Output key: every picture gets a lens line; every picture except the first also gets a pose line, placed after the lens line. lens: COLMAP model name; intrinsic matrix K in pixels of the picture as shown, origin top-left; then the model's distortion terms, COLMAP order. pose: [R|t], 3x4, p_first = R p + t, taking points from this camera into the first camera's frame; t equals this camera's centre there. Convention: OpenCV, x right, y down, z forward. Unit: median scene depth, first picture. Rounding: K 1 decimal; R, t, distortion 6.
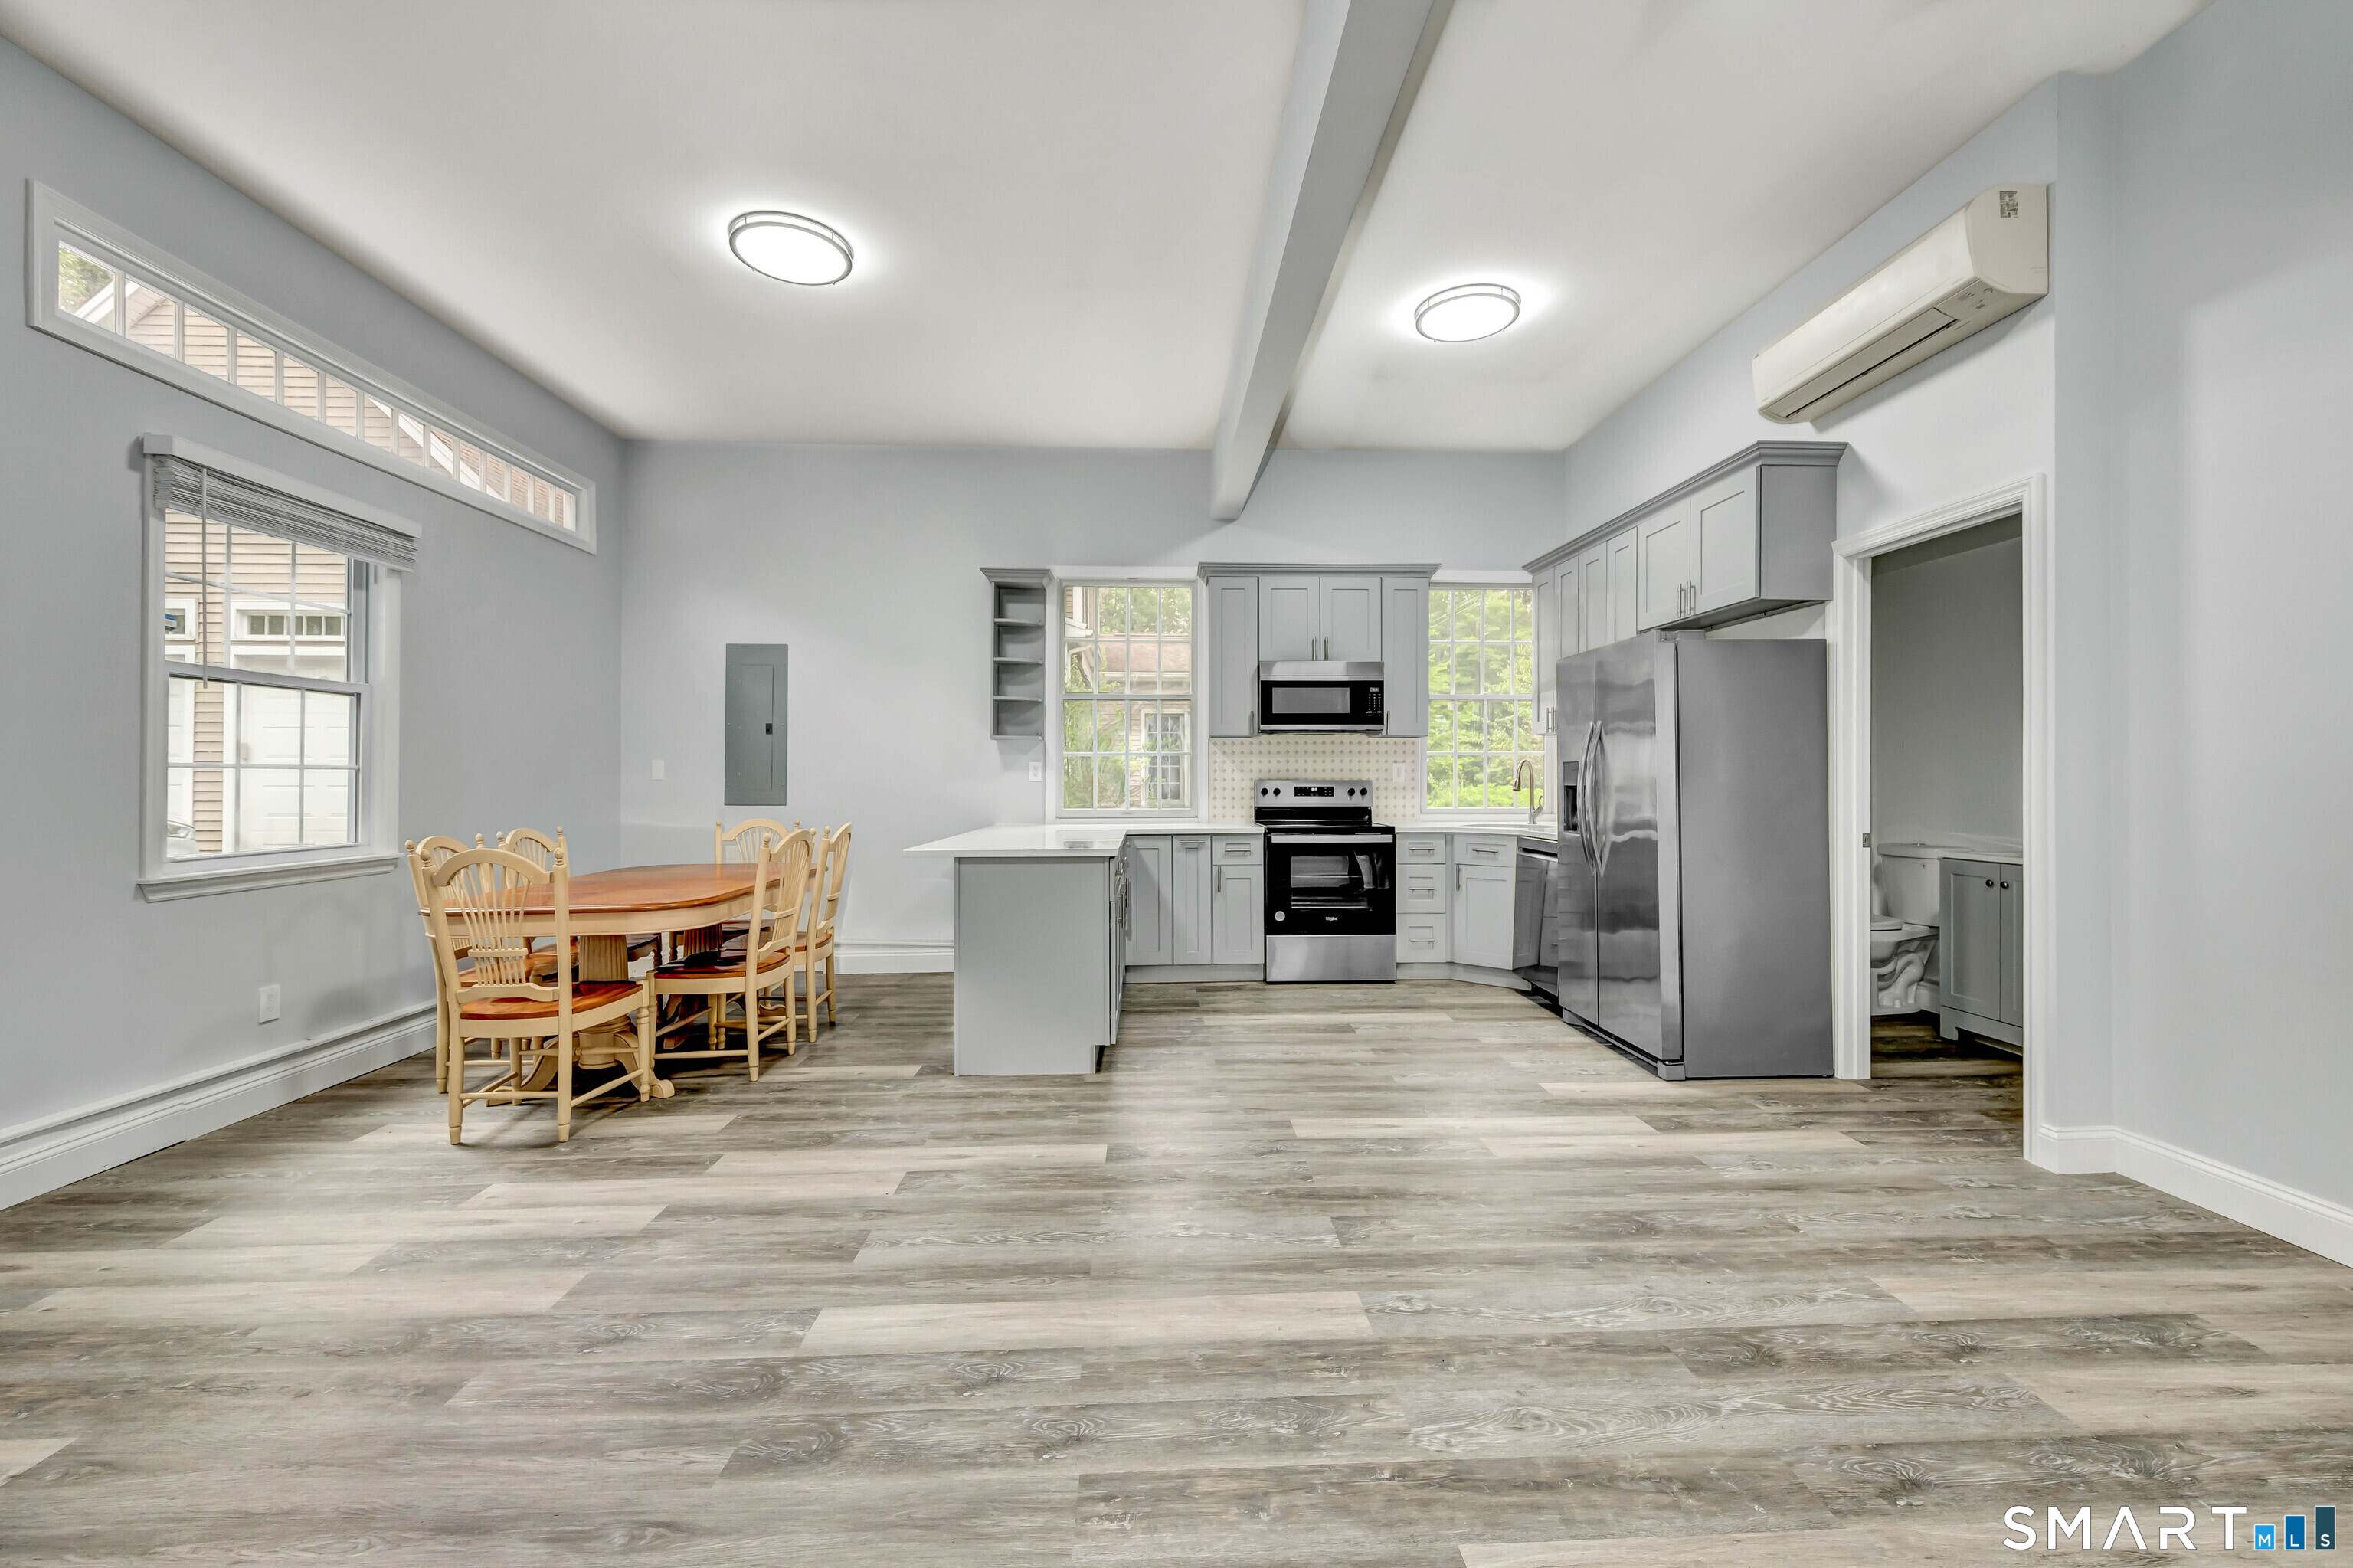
lens RADIAL K [[970.8, 0, 1139.5], [0, 970.8, 775.7], [0, 0, 1]] dist [-0.003233, 0.000571]
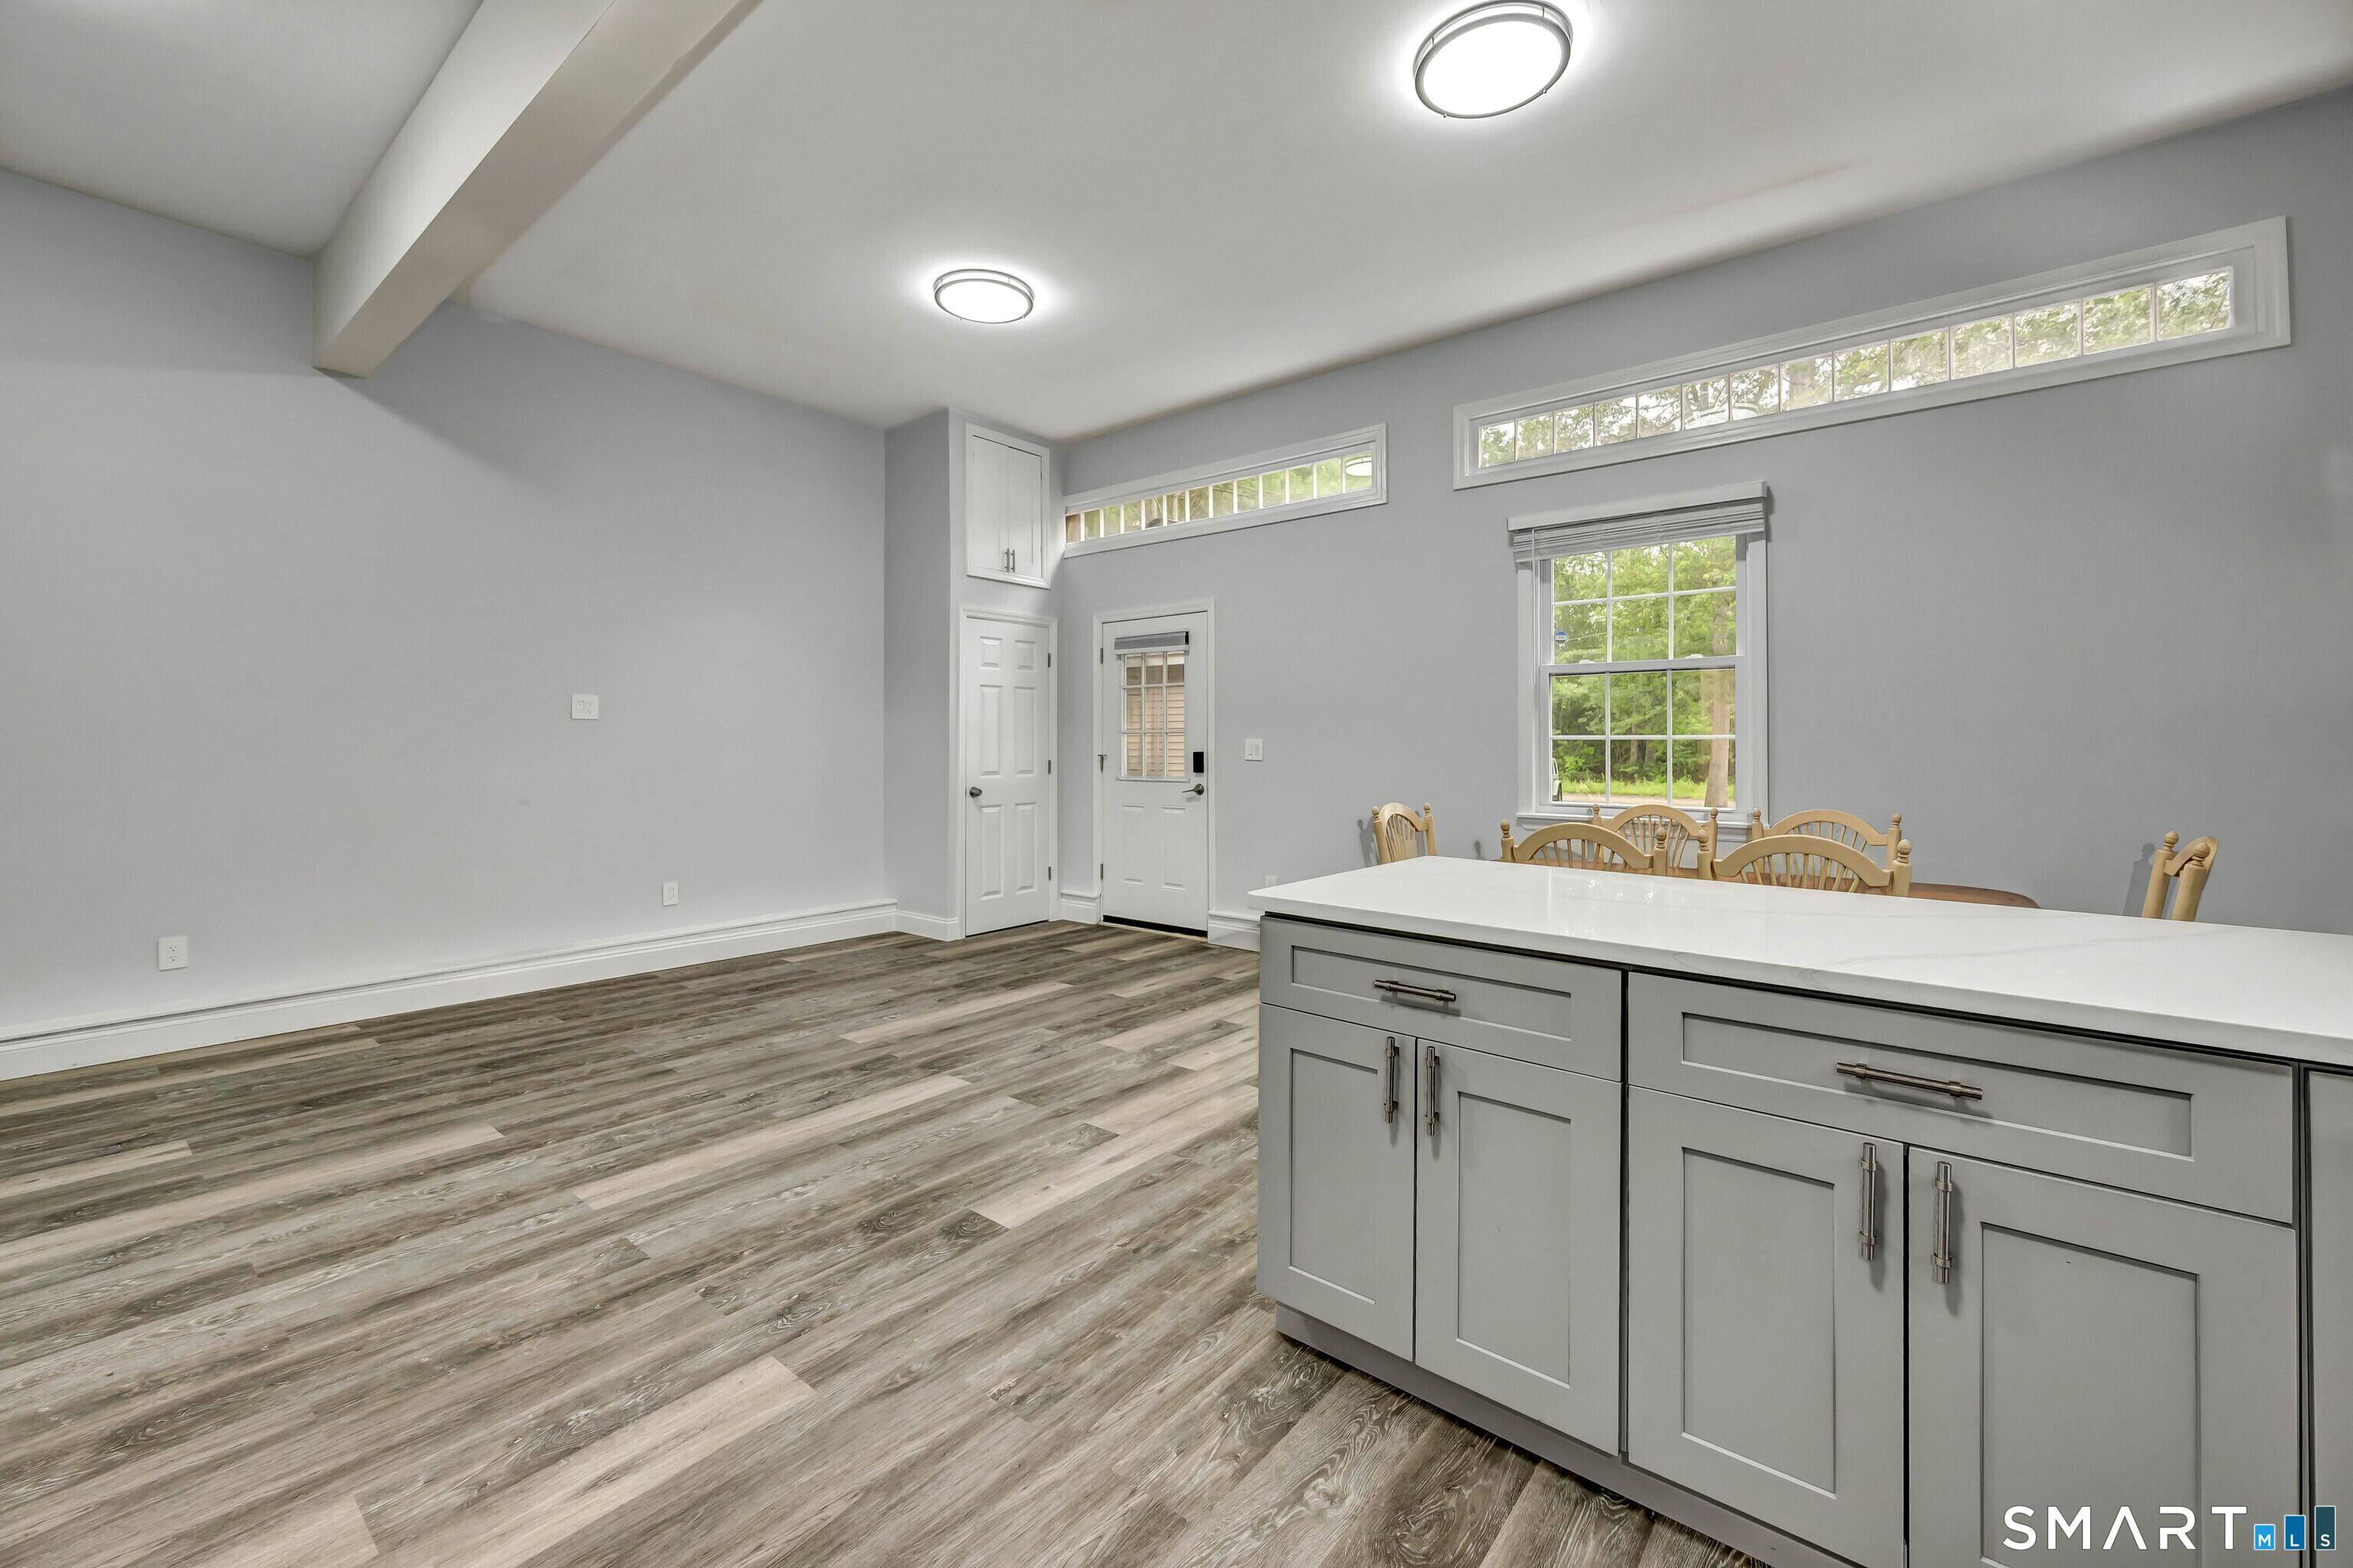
lens RADIAL K [[970.8, 0, 1212.1], [0, 970.8, 724.3], [0, 0, 1]] dist [-0.003233, 0.000571]
pose [[-0.623543, -0.014603, -0.781653, 0.263920], [0.000217, 0.999822, -0.018851, -0.001708], [0.781789, -0.011924, -0.623429, 0.901818]]
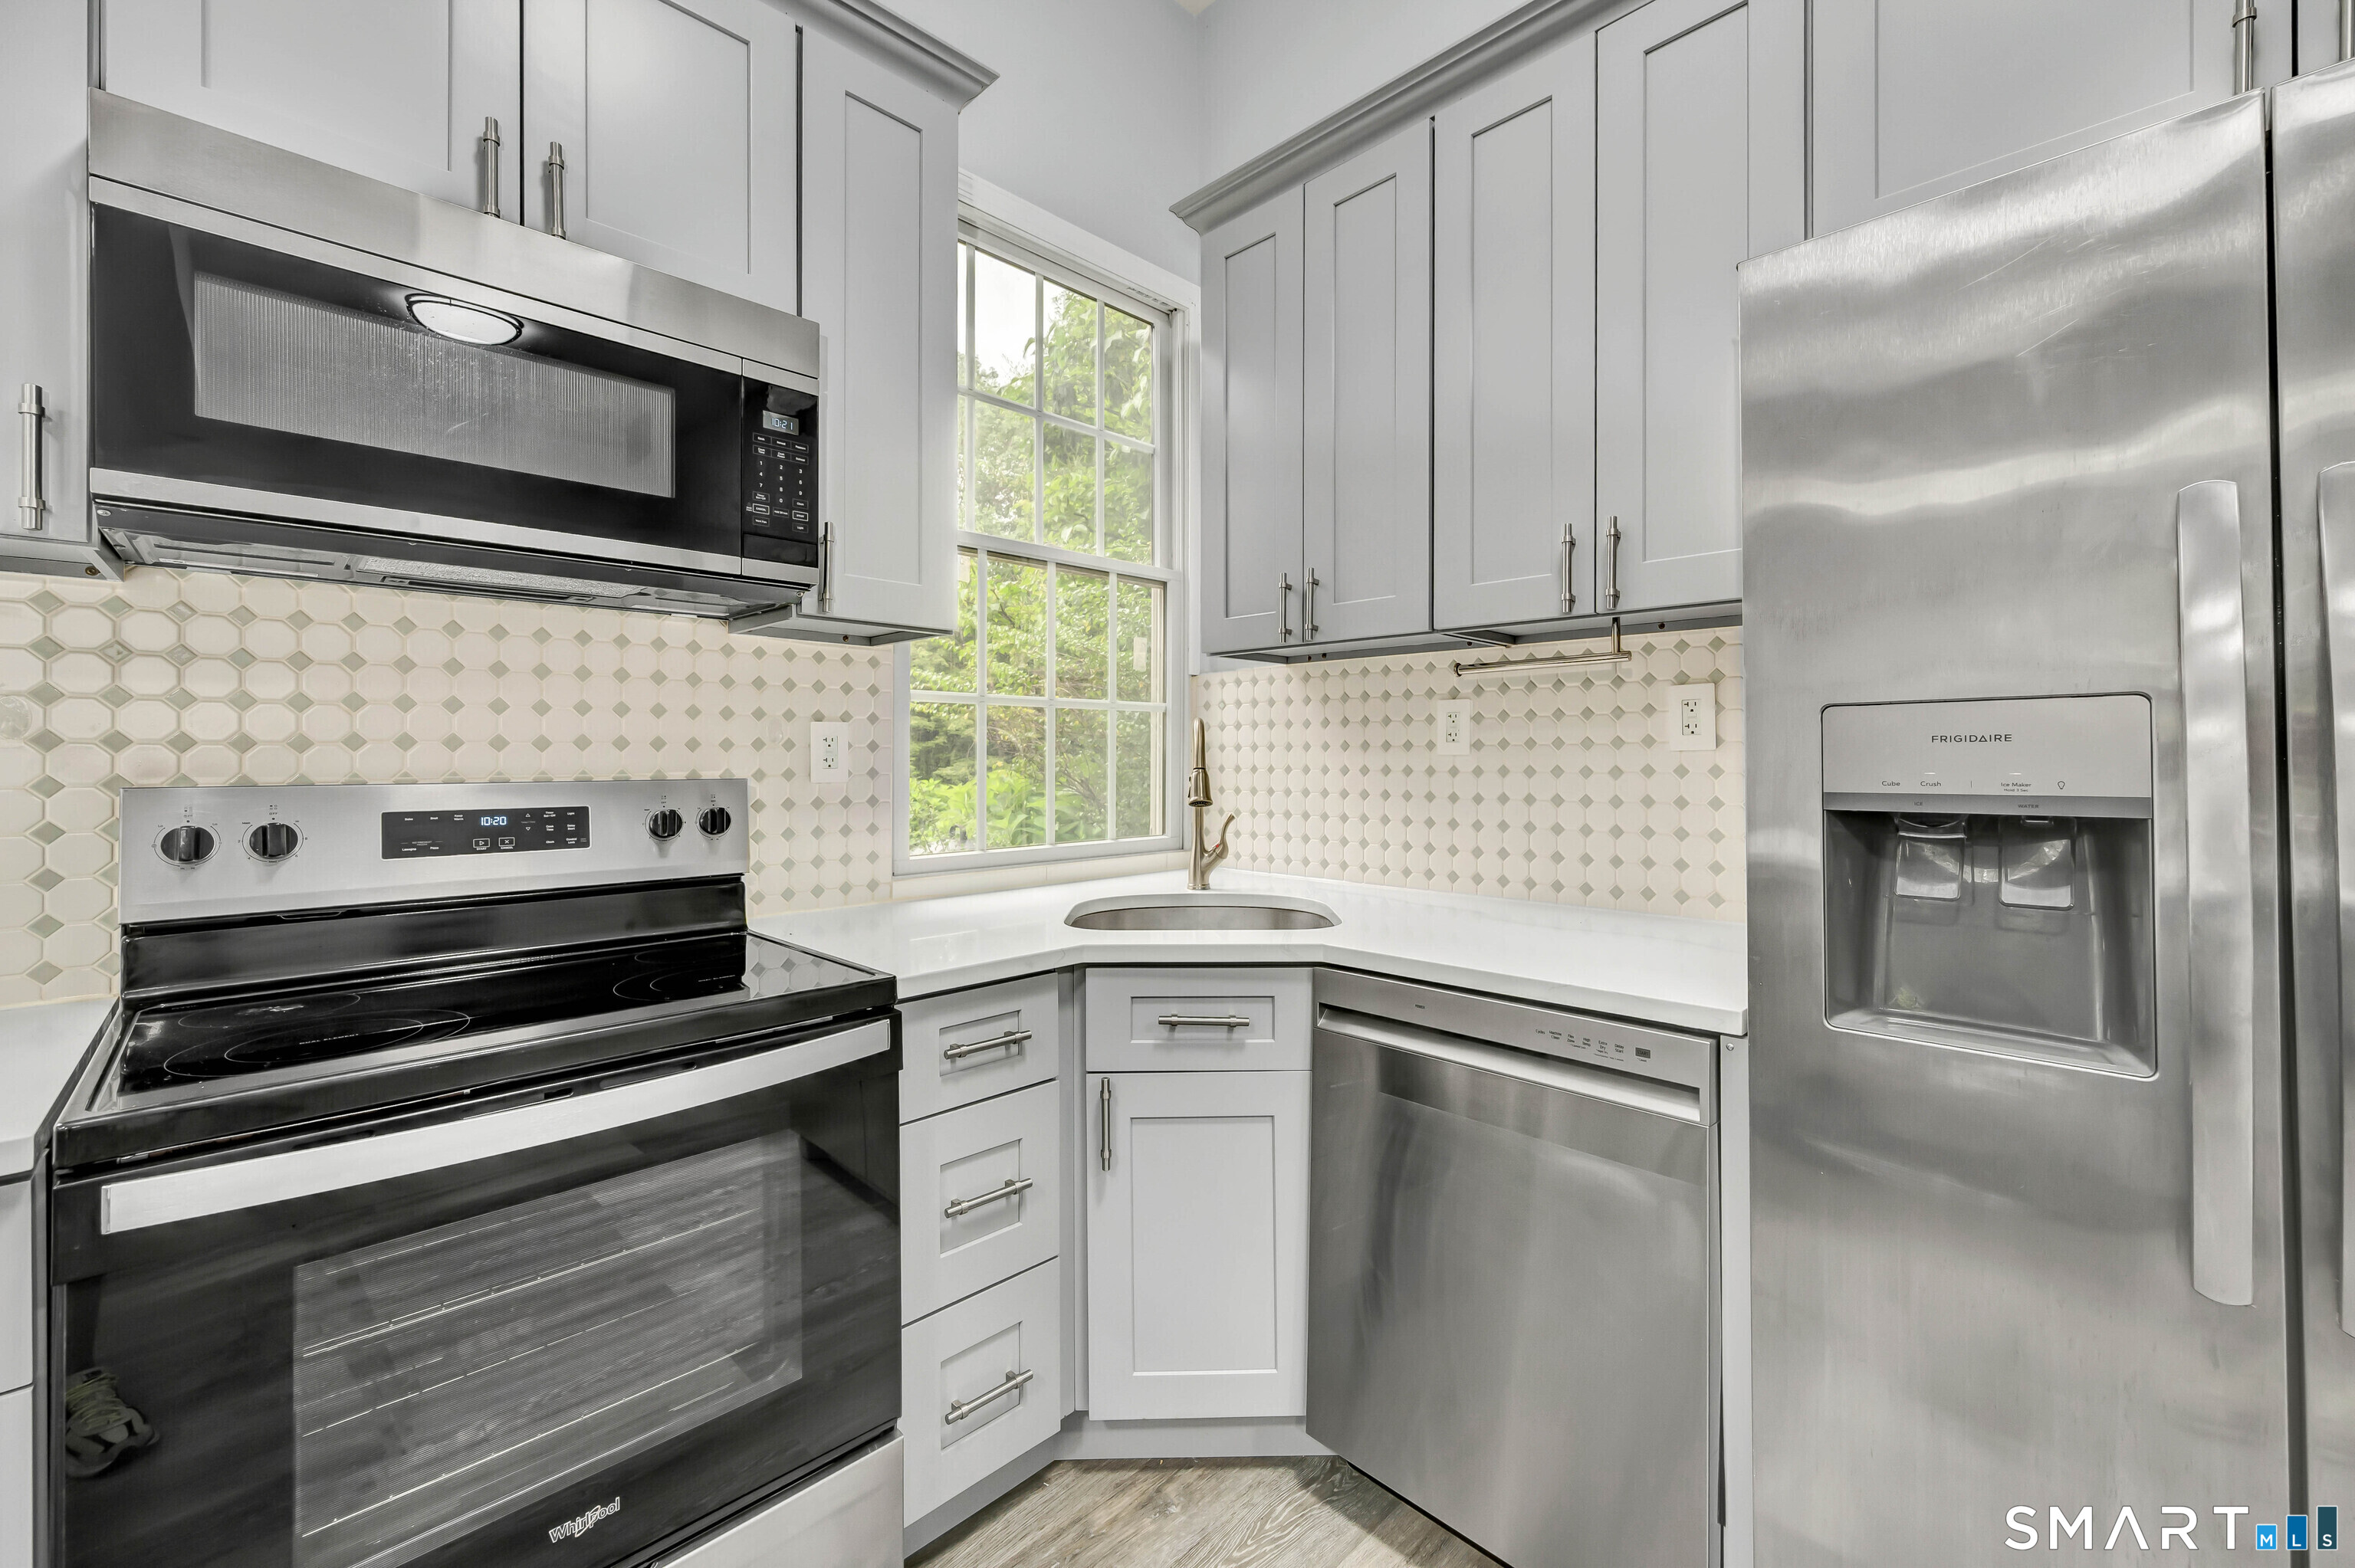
lens RADIAL K [[971.4, 0, 1212.9], [0, 971.4, 754.2], [0, 0, 1]] dist [-0.003233, 0.000571]
pose [[0.710222, 0.001435, 0.703976, 0.151660], [0.001835, 0.999991, -0.003890, -0.001431], [-0.703975, 0.004055, 0.710213, 0.776852]]
